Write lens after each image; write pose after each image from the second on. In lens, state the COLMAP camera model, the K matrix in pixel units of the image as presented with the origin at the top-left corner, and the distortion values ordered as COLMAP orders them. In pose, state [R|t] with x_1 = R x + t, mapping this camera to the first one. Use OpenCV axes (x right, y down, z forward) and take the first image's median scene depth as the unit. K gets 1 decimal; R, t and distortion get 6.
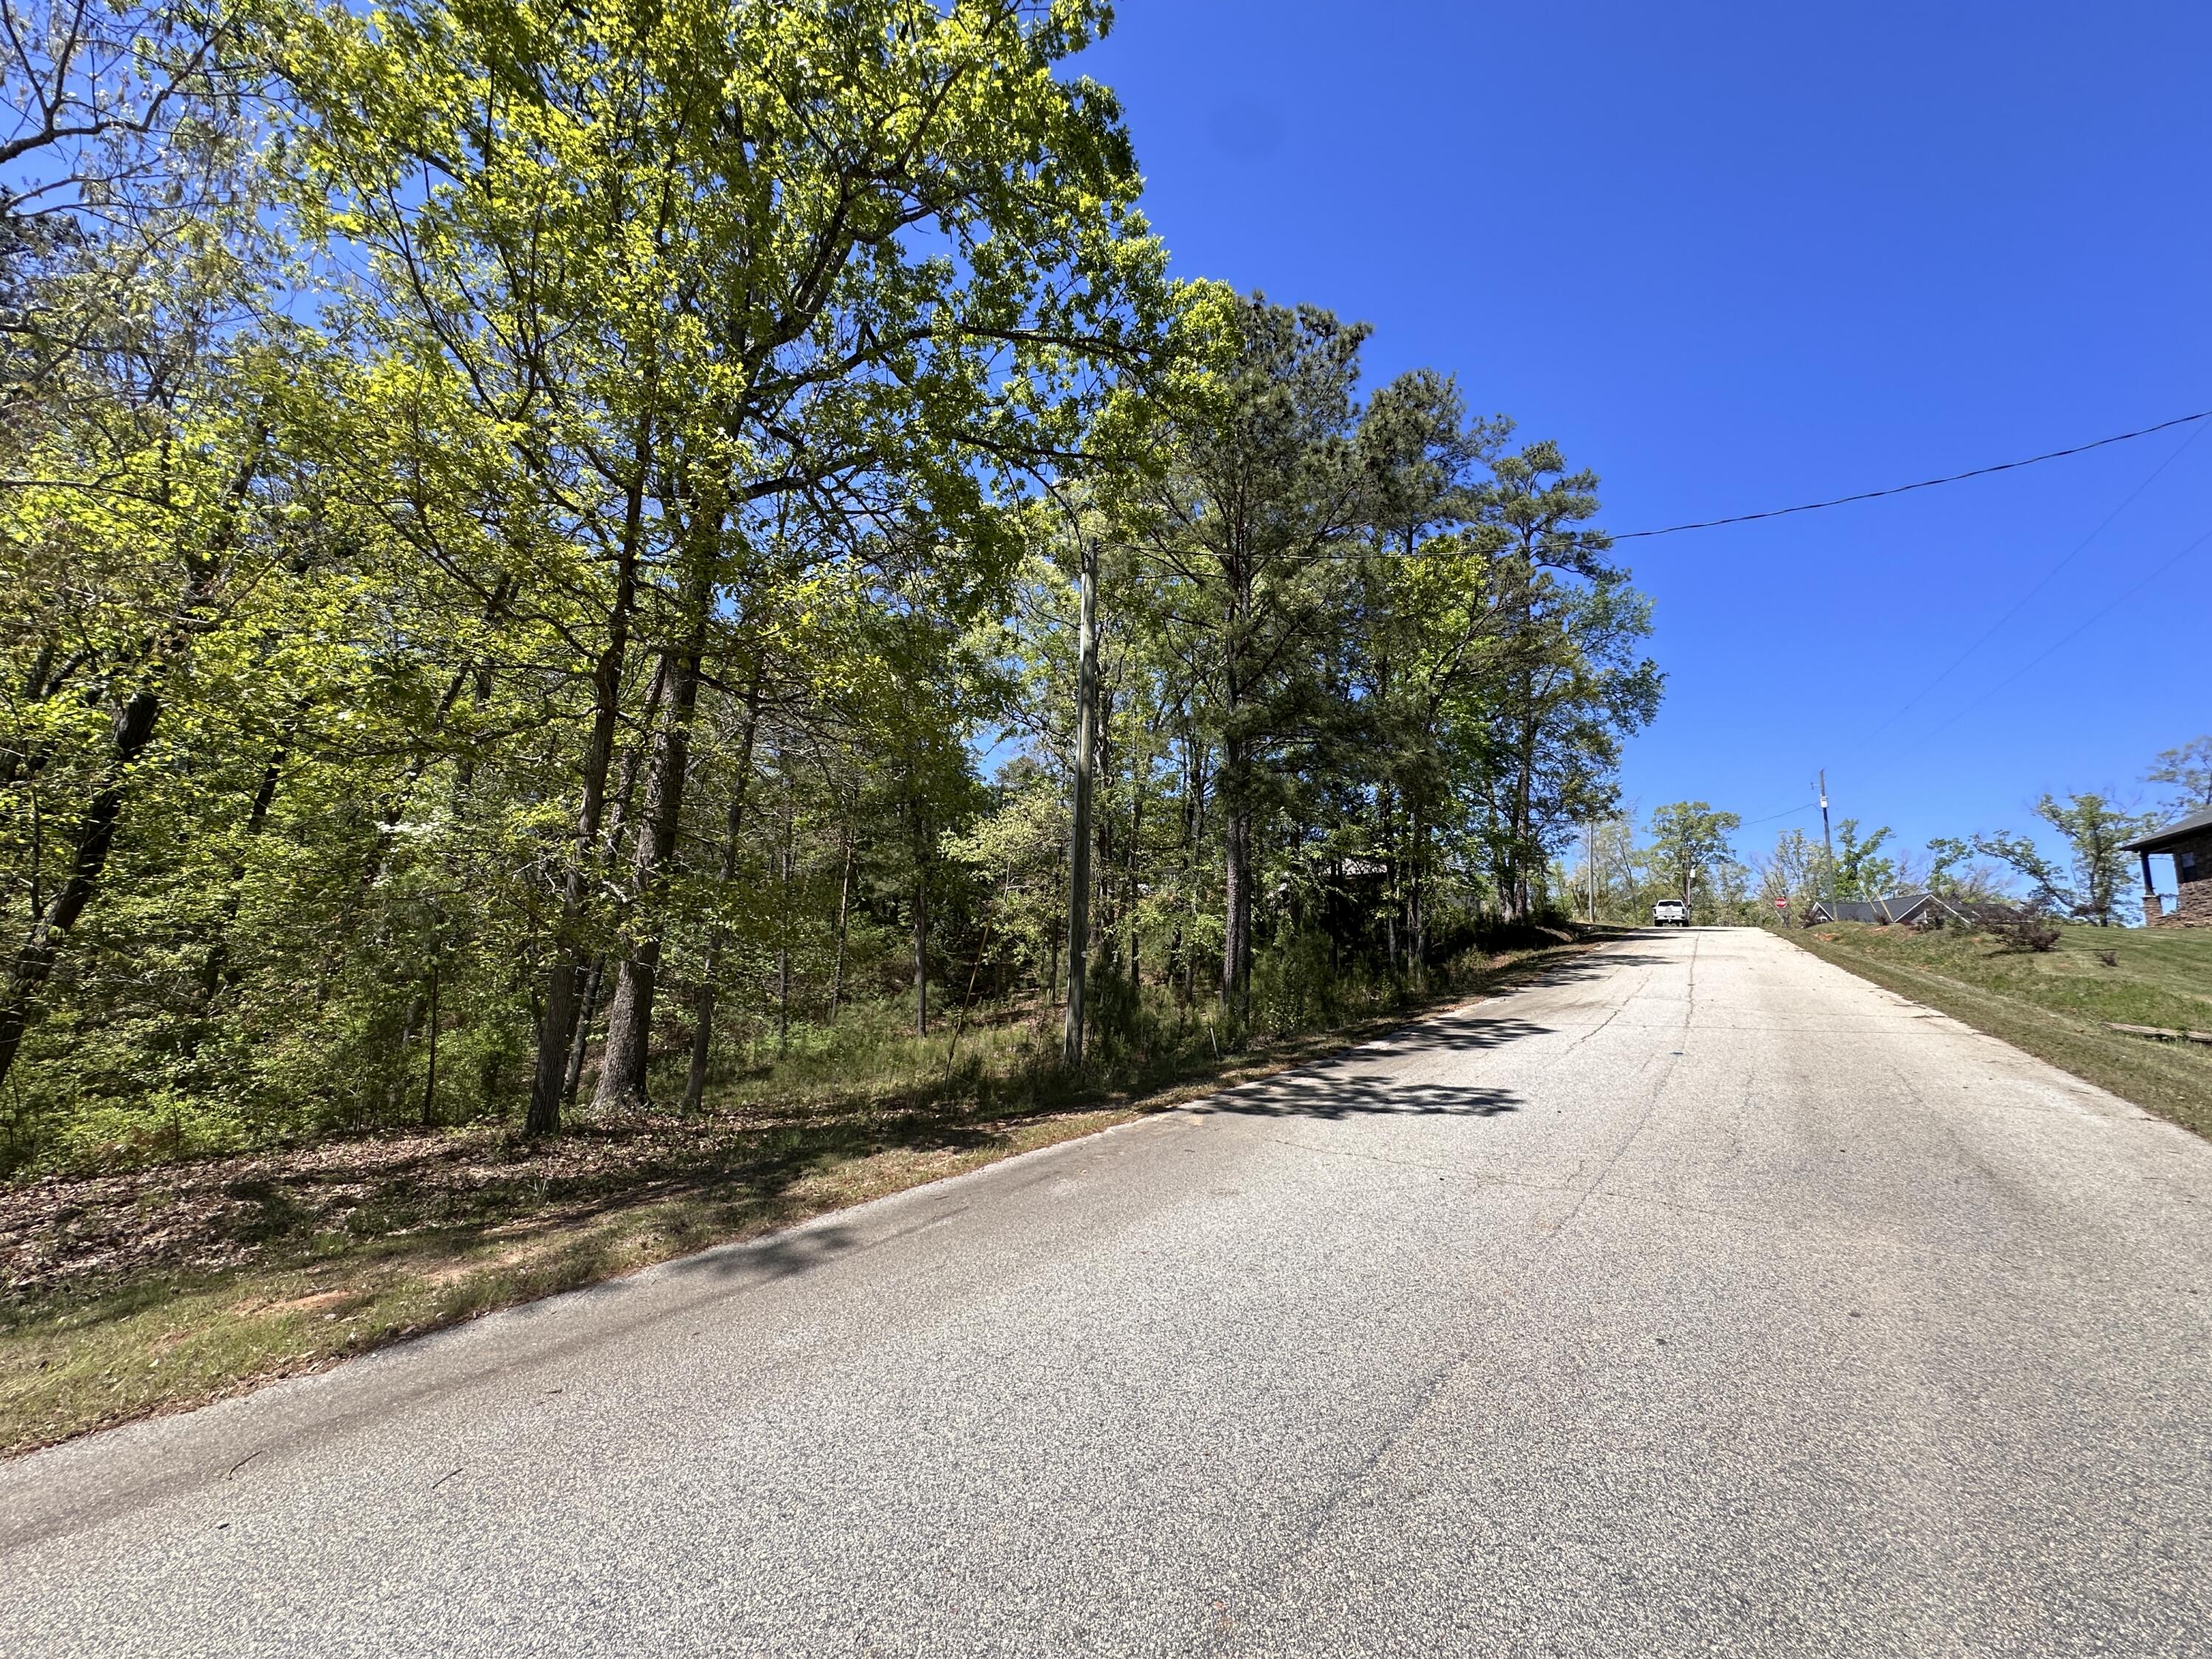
lens RADIAL K [[930.8, 0, 1111.2], [0, 930.8, 836.8], [0, 0, 1]] dist [-0.006908, 0.001457]
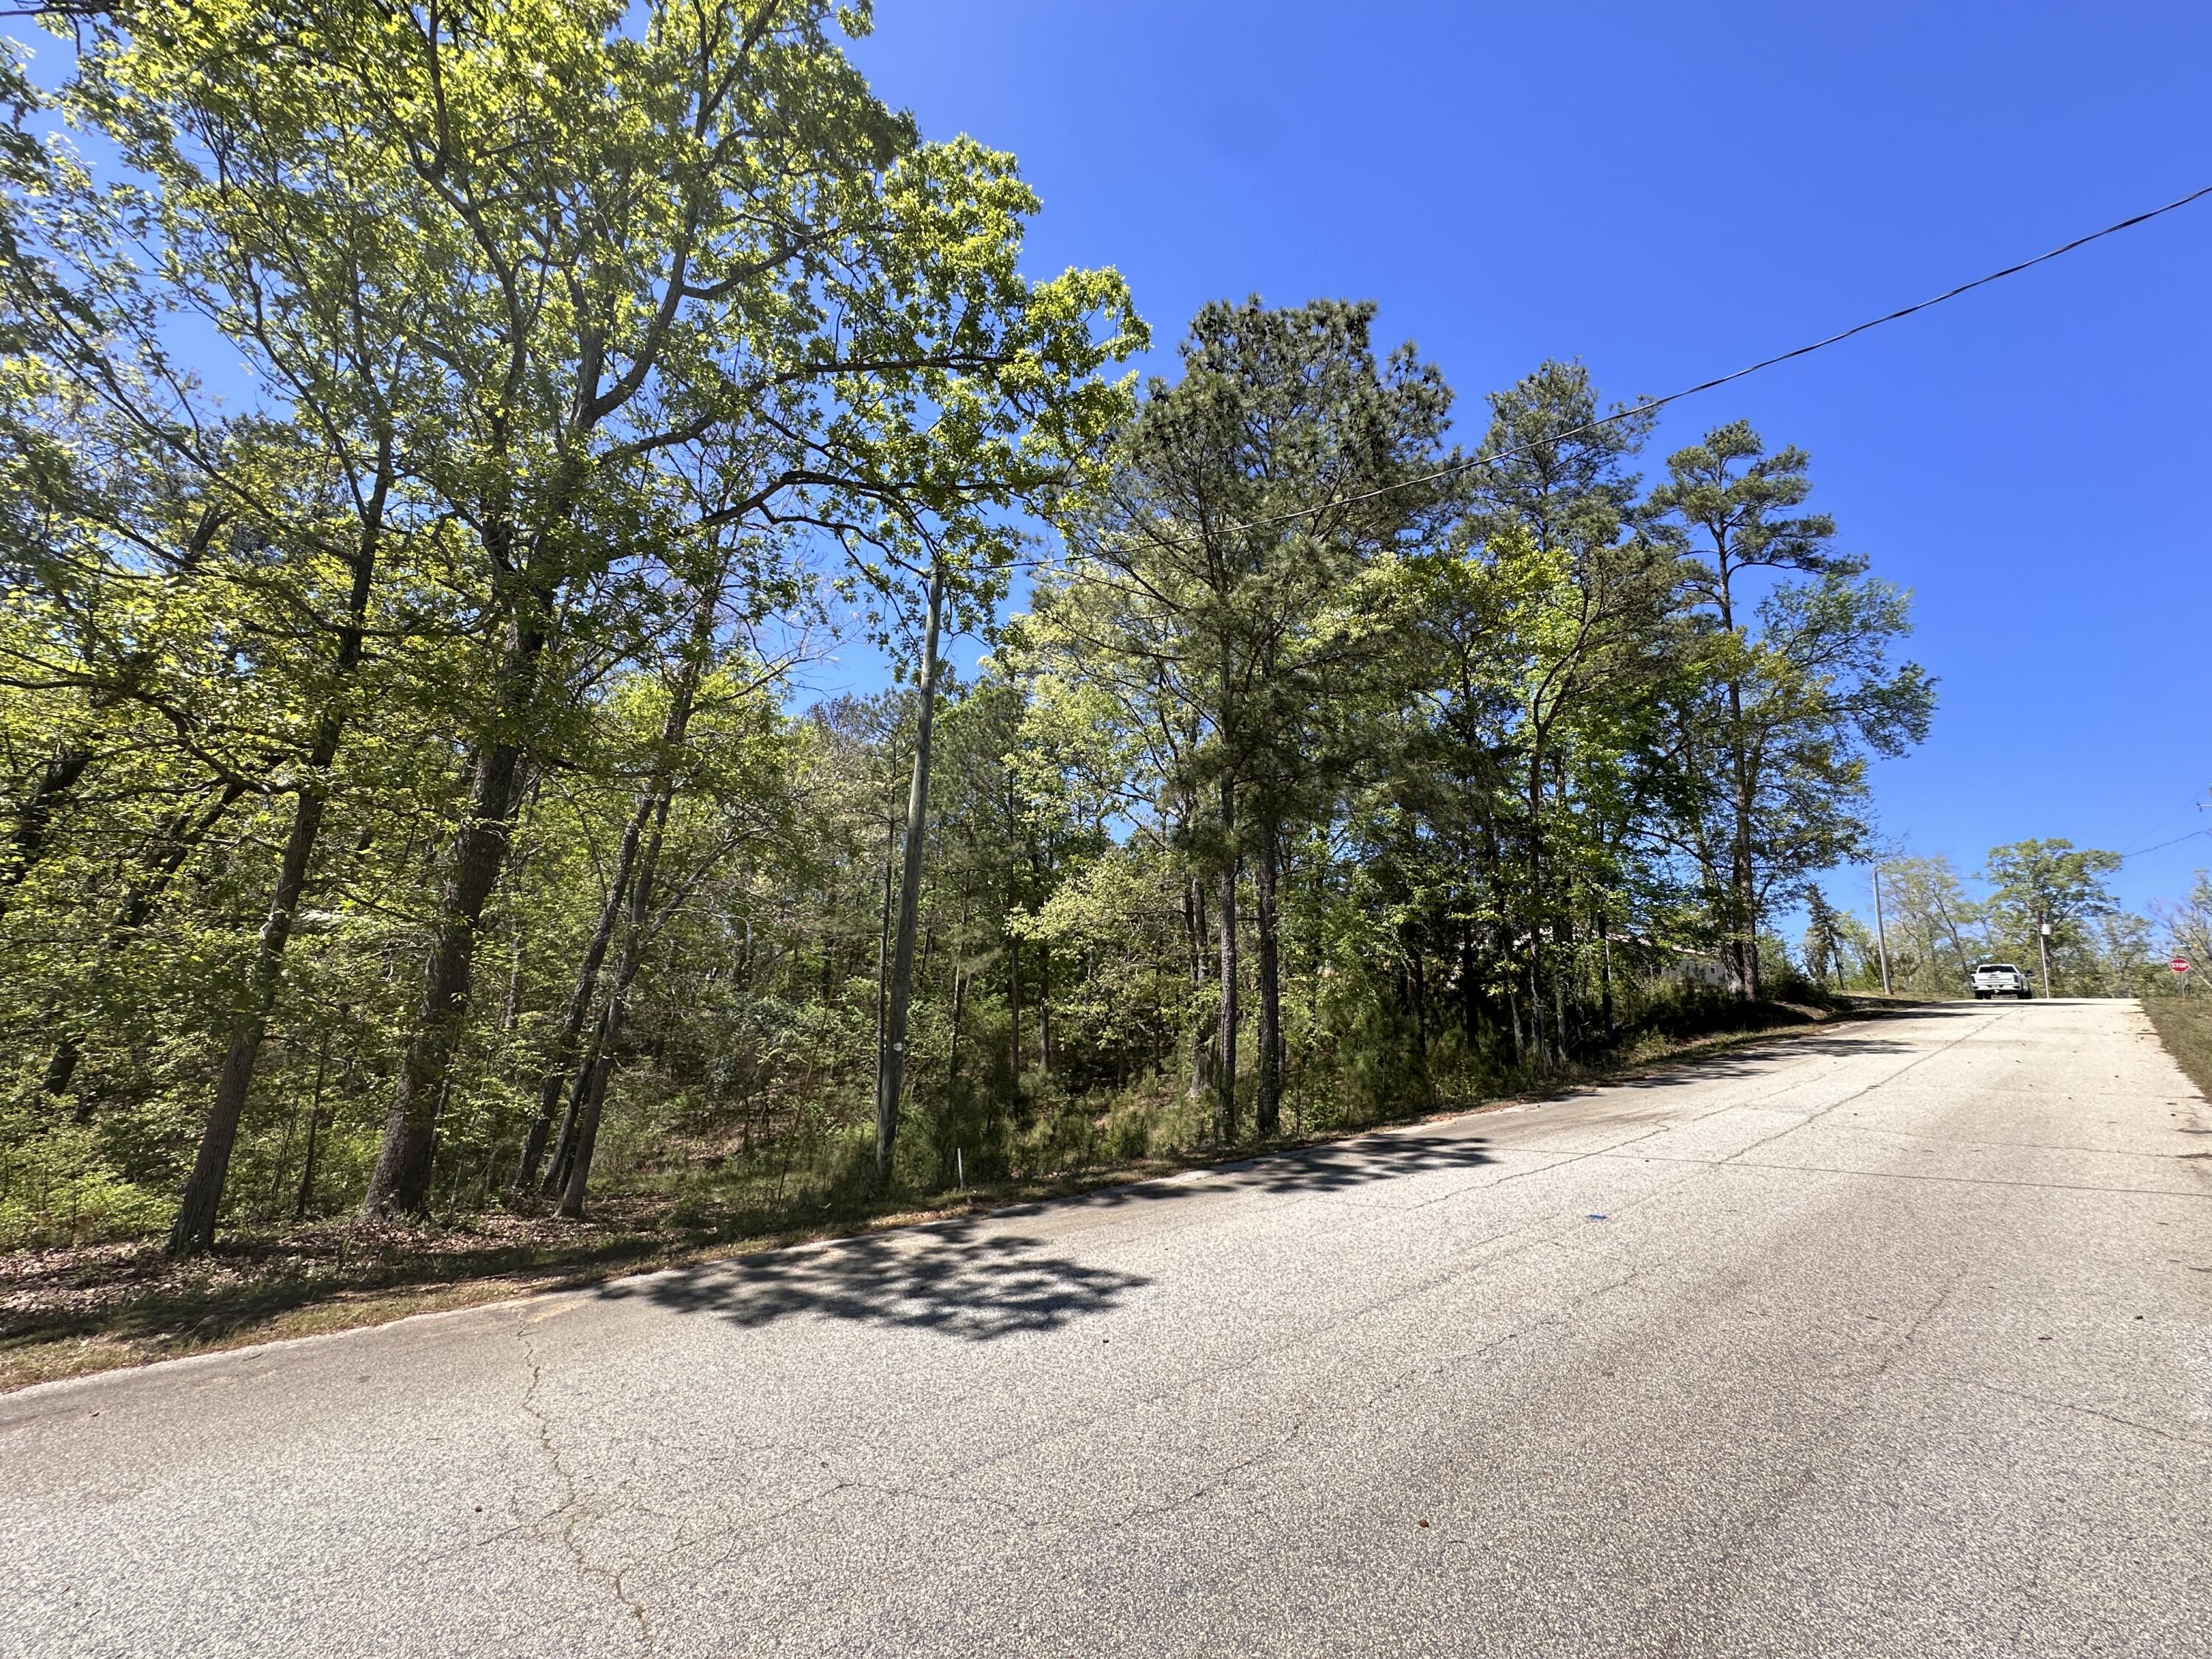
lens RADIAL K [[930.8, 0, 1111.2], [0, 930.8, 836.8], [0, 0, 1]] dist [-0.006908, 0.001457]
pose [[0.966552, -0.051950, -0.251156, 0.550732], [0.031634, 0.995941, -0.084263, 0.020409], [0.254514, 0.073499, 0.964272, 0.335975]]
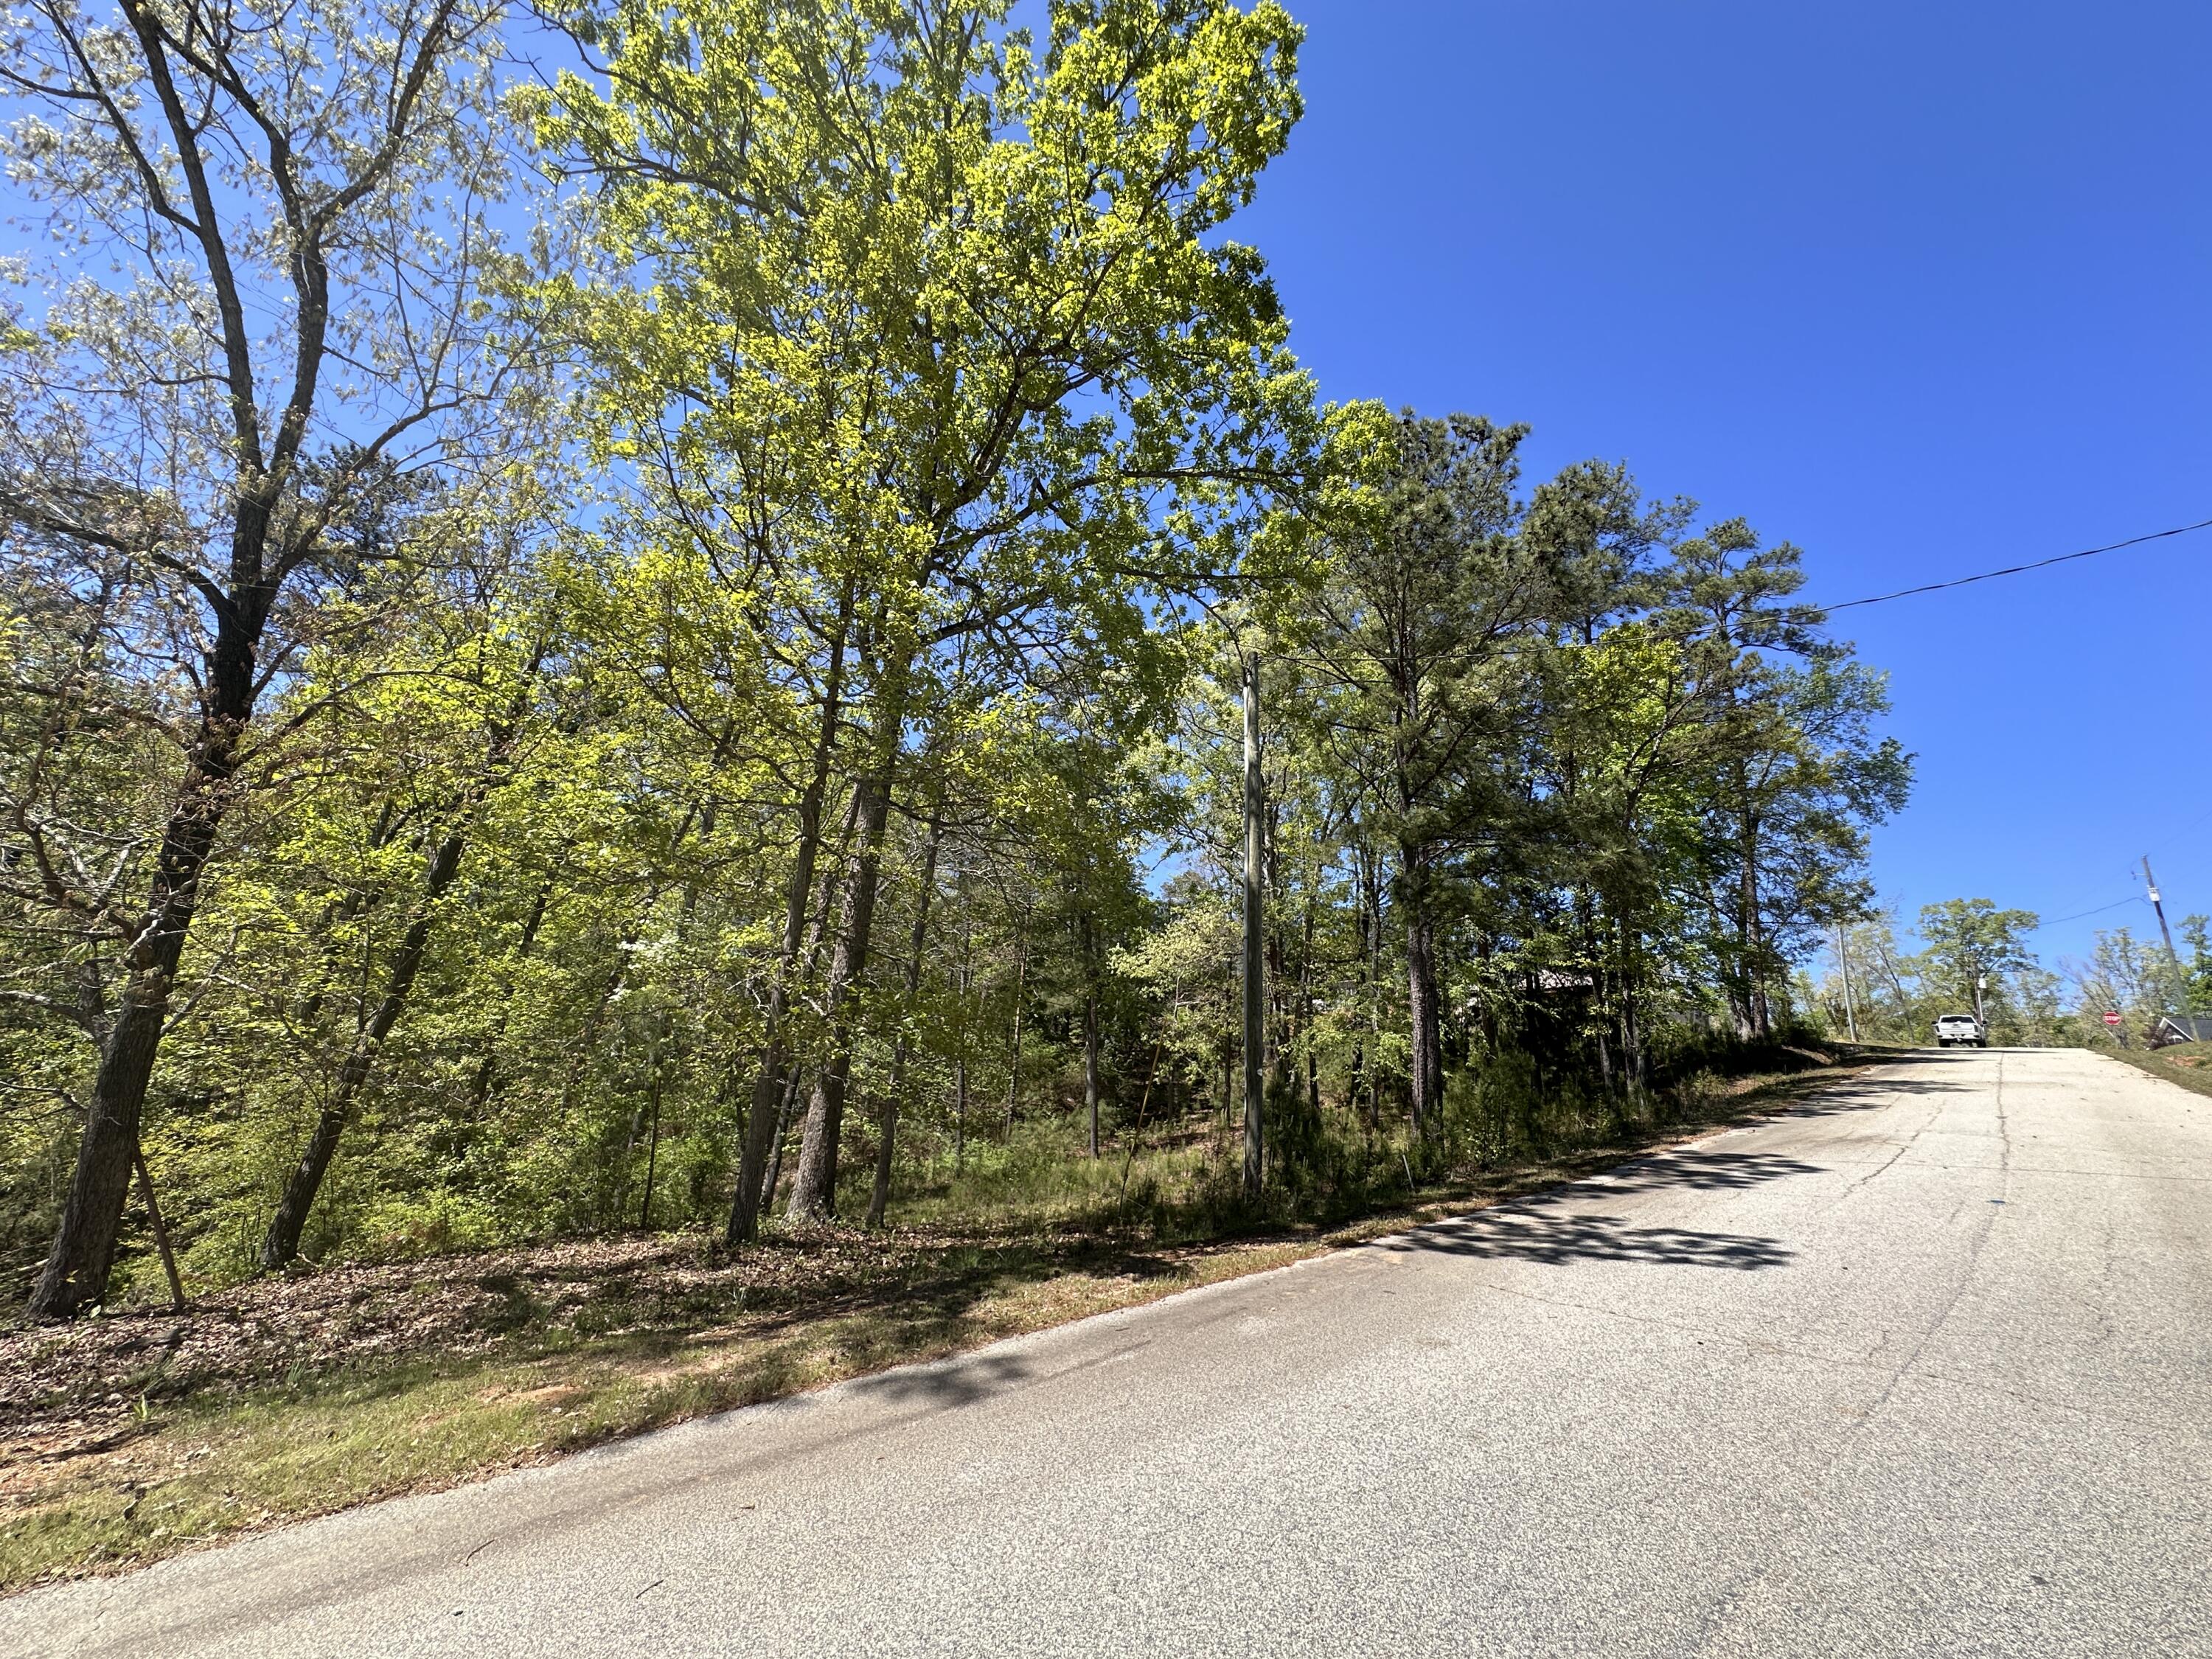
lens RADIAL K [[928.8, 0, 1091.5], [0, 928.8, 825.2], [0, 0, 1]] dist [-0.007185, 0.001417]
pose [[0.979911, -0.041335, -0.195103, -0.003360], [0.014474, 0.990445, -0.137143, 0.003170], [0.198908, 0.131564, 0.971147, 0.001677]]
